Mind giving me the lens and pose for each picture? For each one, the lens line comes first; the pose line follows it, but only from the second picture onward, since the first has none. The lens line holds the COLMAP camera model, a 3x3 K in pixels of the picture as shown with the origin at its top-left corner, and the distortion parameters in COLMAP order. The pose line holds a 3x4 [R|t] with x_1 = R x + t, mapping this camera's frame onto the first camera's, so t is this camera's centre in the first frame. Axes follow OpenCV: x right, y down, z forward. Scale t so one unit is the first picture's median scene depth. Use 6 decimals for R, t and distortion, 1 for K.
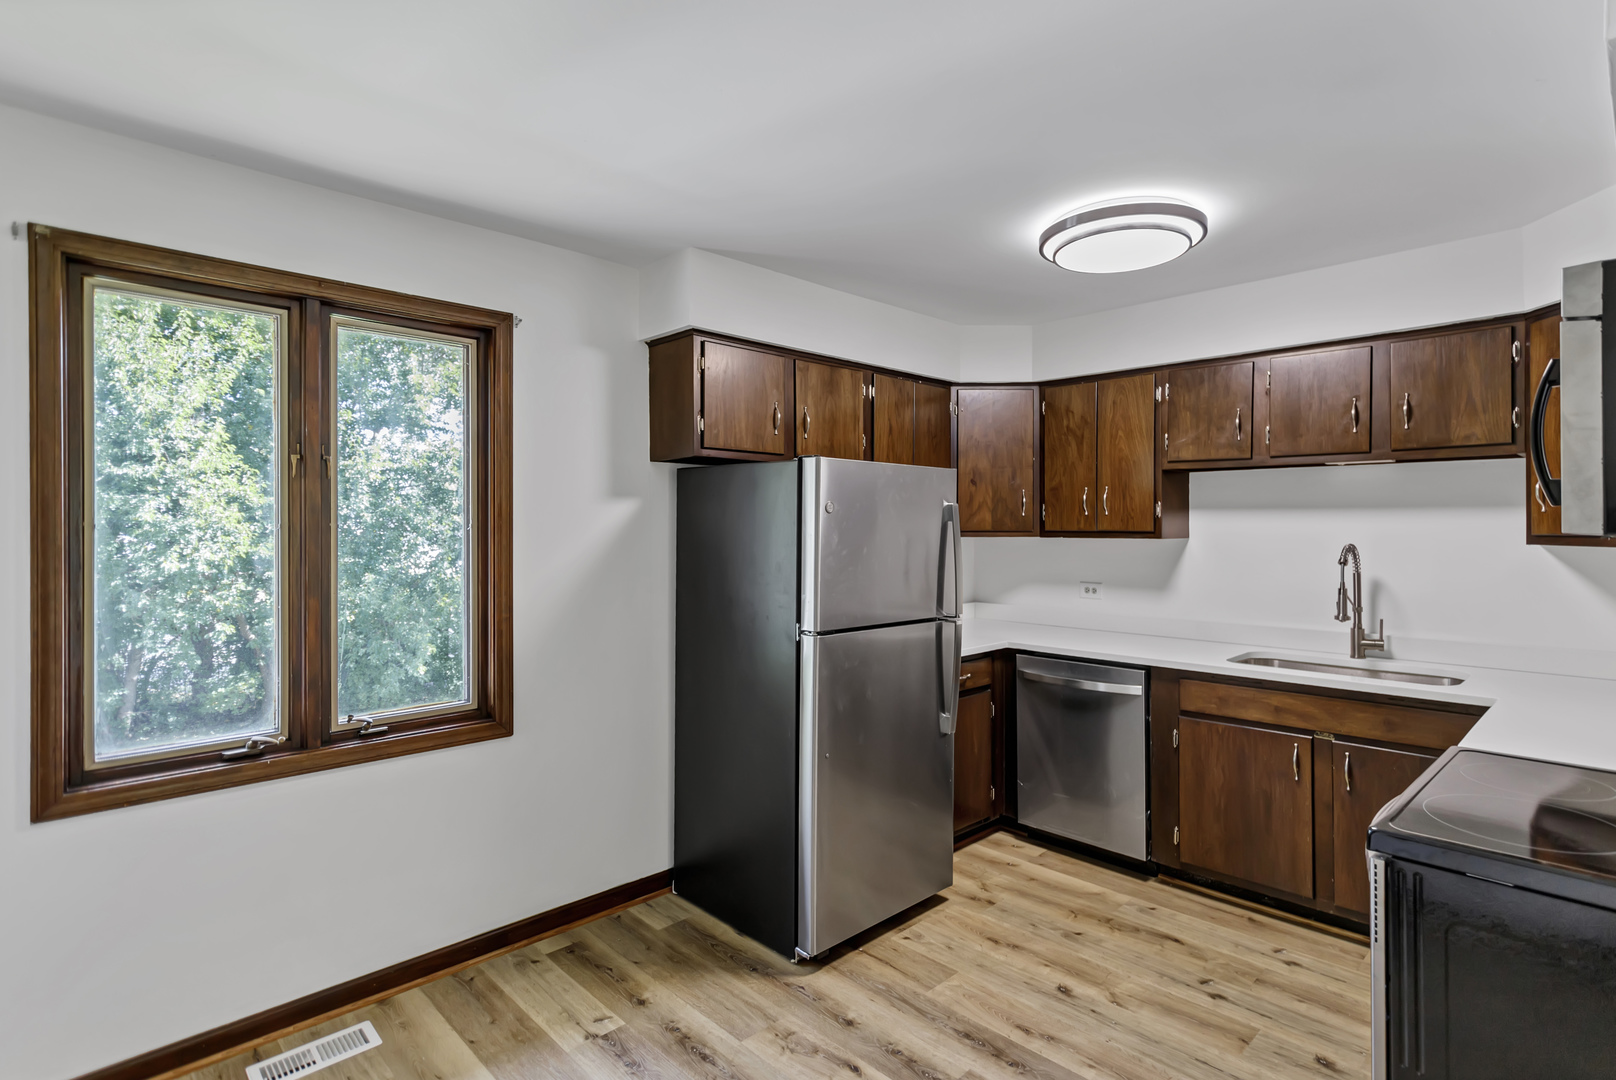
lens RADIAL K [[828.5, 0, 865.6], [0, 828.5, 517.7], [0, 0, 1]] dist [-0.000141, -0.000154]
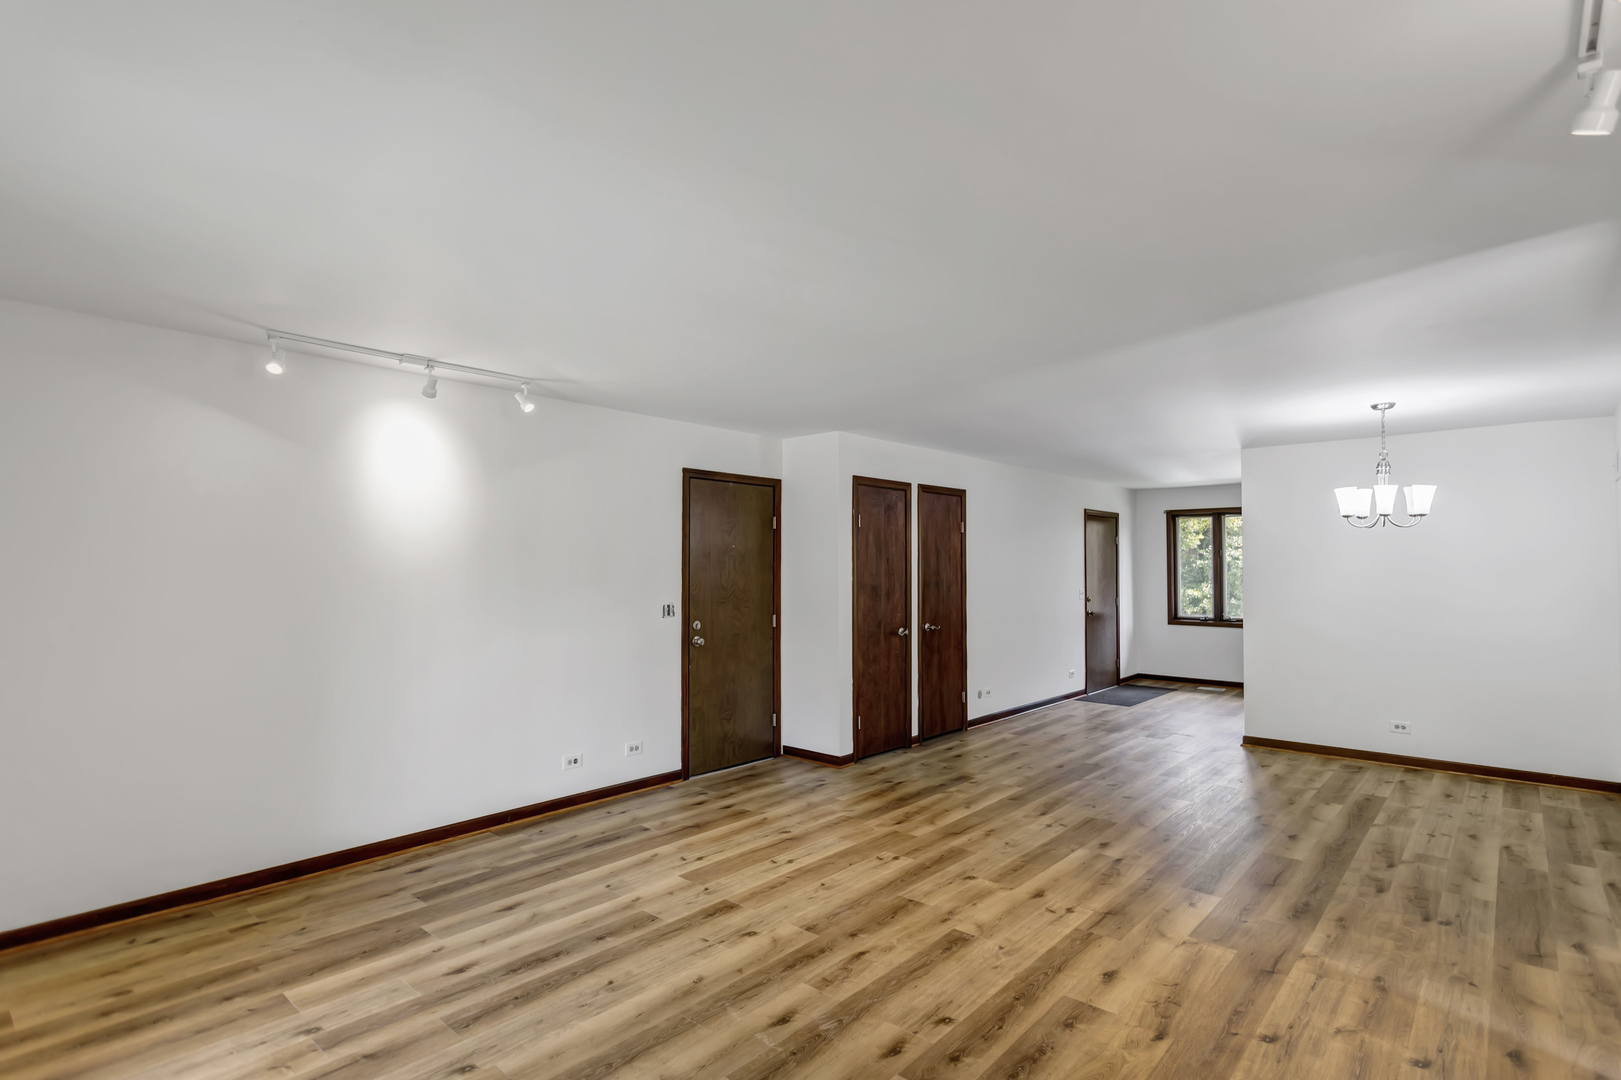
lens RADIAL K [[815.6, 0, 820.3], [0, 815.6, 552.1], [0, 0, 1]] dist [0.000952, -0.000365]
pose [[0.060761, -0.016772, -0.998011, 2.419155], [0.009477, 0.999823, -0.016226, -0.015276], [0.998107, -0.008472, 0.060909, -0.906708]]
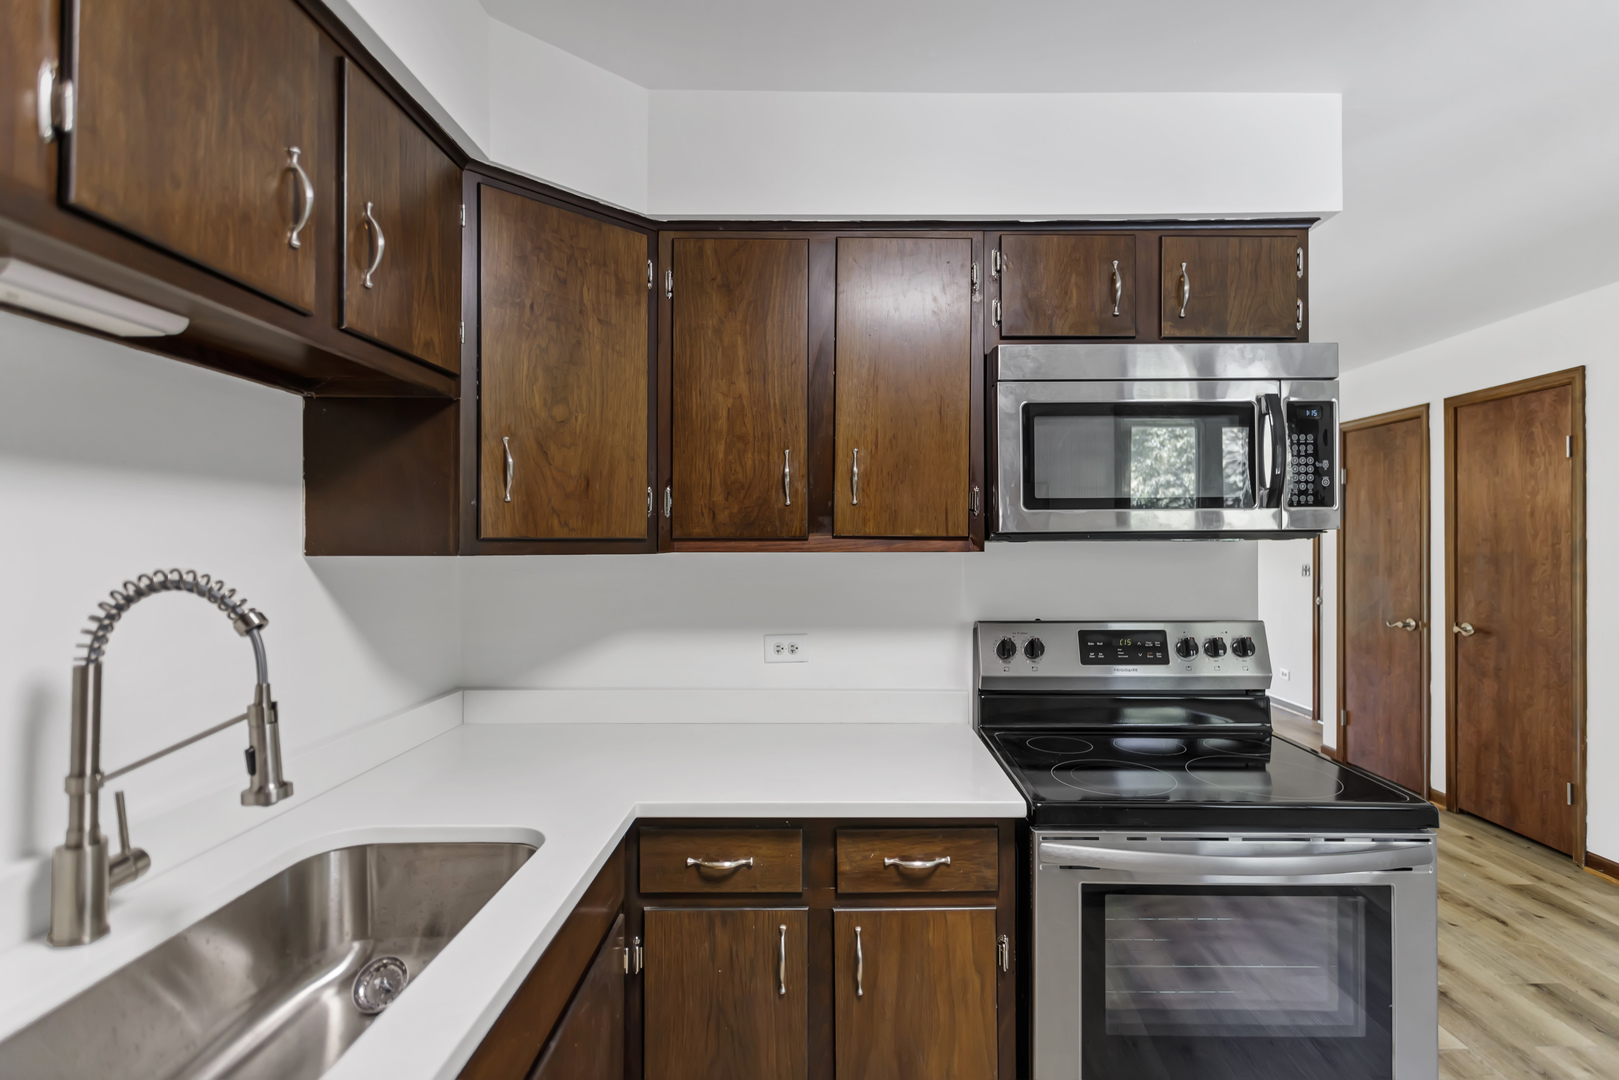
lens RADIAL K [[772.2, 0, 837.7], [0, 772.2, 533.5], [0, 0, 1]] dist [0.003178, 0.000525]
pose [[-0.704334, 0.010084, 0.709797, 0.195173], [-0.003546, 0.999837, -0.017724, 0.021535], [-0.709860, -0.015000, -0.704183, 1.017717]]
